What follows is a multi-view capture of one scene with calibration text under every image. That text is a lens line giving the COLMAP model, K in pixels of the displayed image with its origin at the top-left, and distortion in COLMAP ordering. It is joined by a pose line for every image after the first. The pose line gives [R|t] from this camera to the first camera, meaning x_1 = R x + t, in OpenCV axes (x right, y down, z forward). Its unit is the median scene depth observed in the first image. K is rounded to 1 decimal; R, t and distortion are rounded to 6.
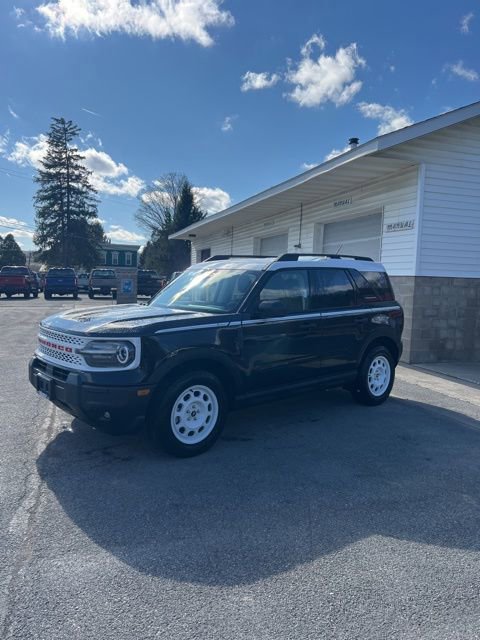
lens RADIAL K [[474.4, 0, 241.7], [0, 474.4, 324.0], [0, 0, 1]] dist [0.055818, -0.056025]
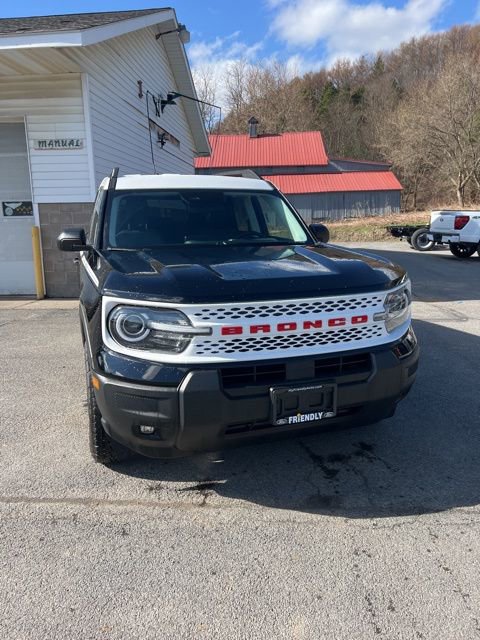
lens RADIAL K [[481.0, 0, 234.7], [0, 481.0, 315.4], [0, 0, 1]] dist [0.020374, -0.002372]
pose [[0.400915, -0.218580, 0.889657, -0.627713], [0.110067, 0.975577, 0.190090, -0.054418], [-0.909479, 0.021712, 0.415182, 0.579127]]
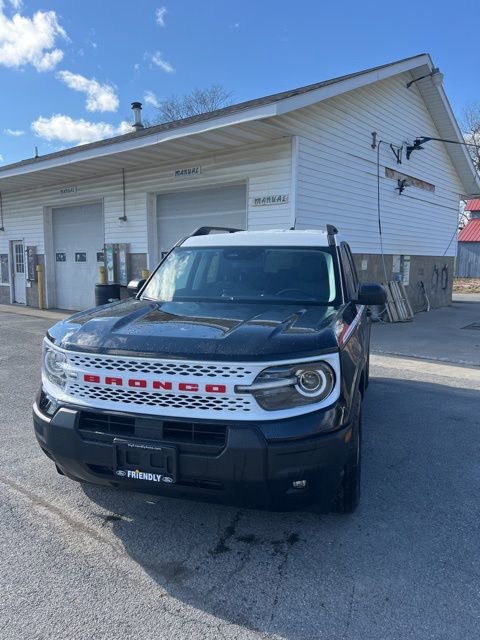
lens RADIAL K [[474.4, 0, 241.7], [0, 474.4, 324.0], [0, 0, 1]] dist [0.055818, -0.056025]
pose [[0.846981, -0.095148, 0.523040, -0.407783], [0.069350, 0.995221, 0.068743, -0.039234], [-0.527081, -0.021951, 0.849531, 0.324977]]
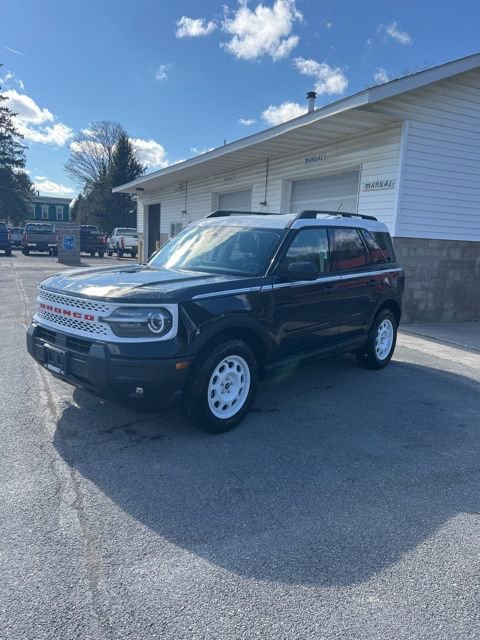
lens RADIAL K [[474.7, 0, 240.0], [0, 474.7, 320.0], [0, 0, 1]] dist [0.034489, -0.044584]
pose [[0.991606, -0.006341, 0.129141, -0.131892], [-0.003770, 0.996954, 0.077897, -0.006091], [-0.129242, -0.077729, 0.988562, 0.072447]]
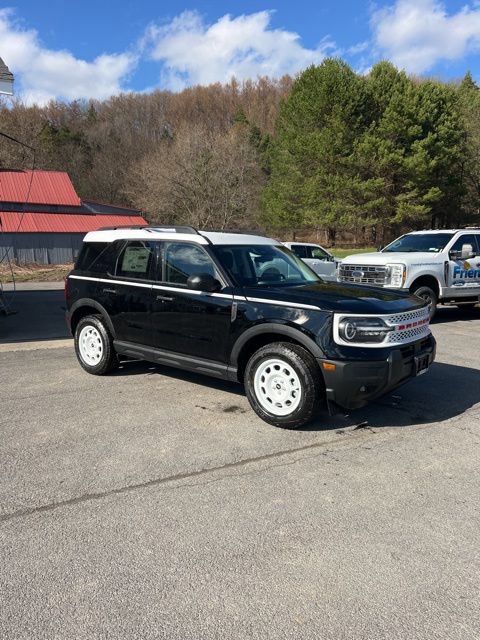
lens RADIAL K [[478.2, 0, 233.8], [0, 478.2, 320.9], [0, 0, 1]] dist [0.038565, -0.040762]
pose [[-0.145823, -0.166541, 0.975192, -0.936439], [0.082831, 0.980213, 0.179784, -0.126094], [-0.985837, 0.106992, -0.129143, 1.052457]]
